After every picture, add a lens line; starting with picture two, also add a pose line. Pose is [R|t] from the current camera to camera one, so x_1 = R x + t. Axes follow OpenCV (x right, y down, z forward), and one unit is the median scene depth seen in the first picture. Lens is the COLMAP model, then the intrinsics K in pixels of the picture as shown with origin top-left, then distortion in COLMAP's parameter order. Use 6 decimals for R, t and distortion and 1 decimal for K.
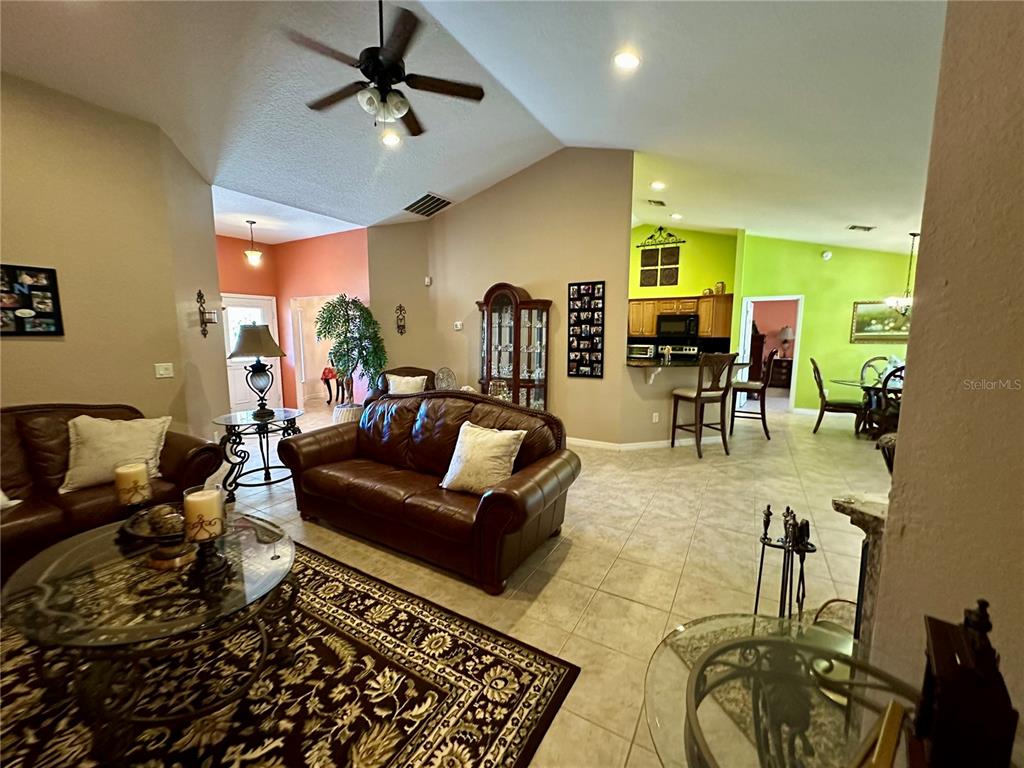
lens RADIAL K [[406.2, 0, 511.1], [0, 406.2, 382.3], [0, 0, 1]] dist [-0.003807, -0.000079]
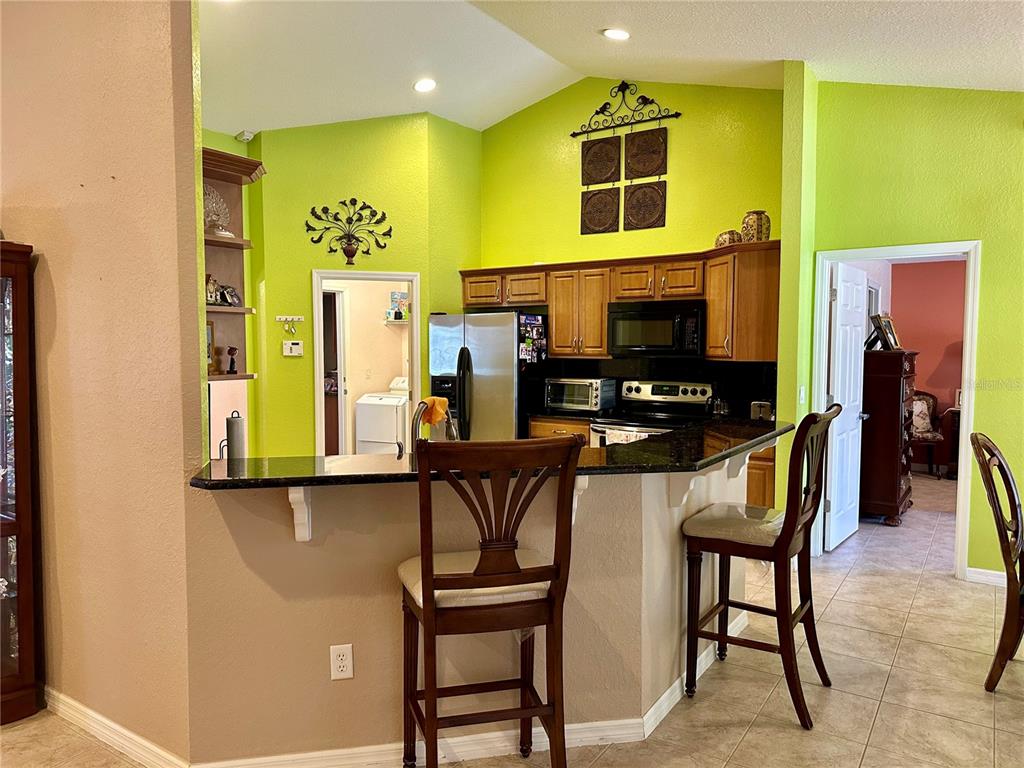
lens RADIAL K [[713.4, 0, 514.1], [0, 713.4, 392.9], [0, 0, 1]] dist [0.022870, -0.018496]
pose [[0.998460, 0.003455, -0.055363, 0.444276], [-0.006536, 0.998433, -0.055574, -0.059682], [0.055084, 0.055851, 0.996918, 0.462277]]
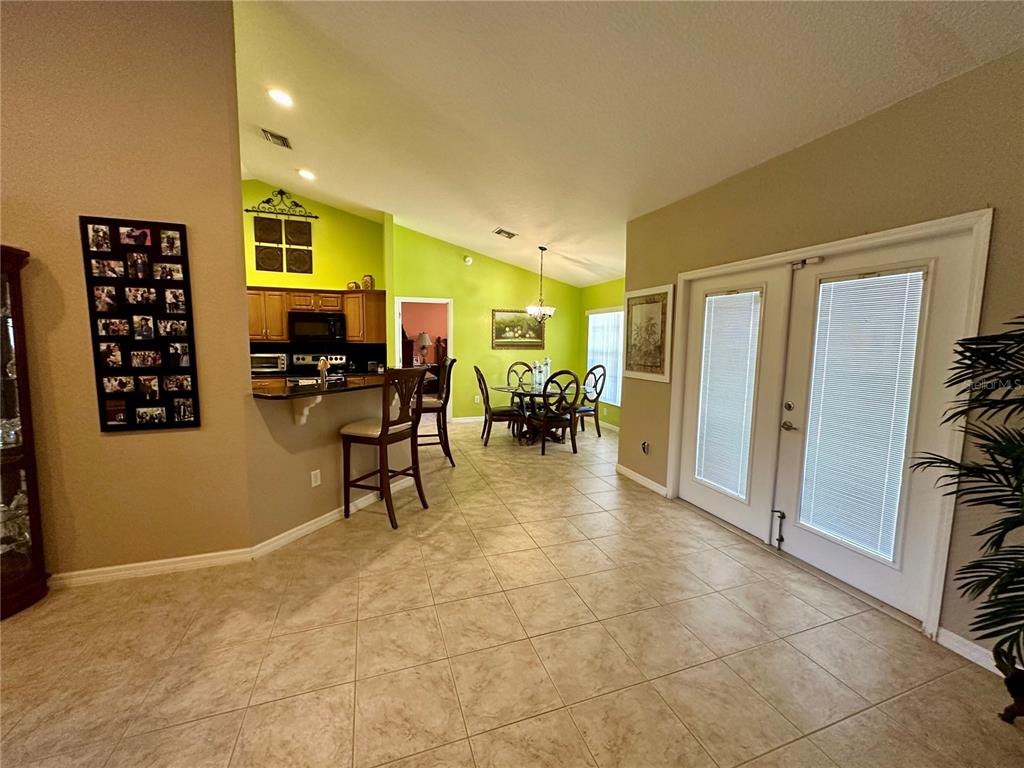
lens RADIAL K [[406.2, 0, 511.8], [0, 406.2, 382.4], [0, 0, 1]] dist [-0.003807, -0.000079]
pose [[0.643230, -0.070028, 0.762464, 0.087434], [0.079890, 0.996512, 0.024128, -0.039671], [-0.761494, 0.045393, 0.646581, 0.350657]]
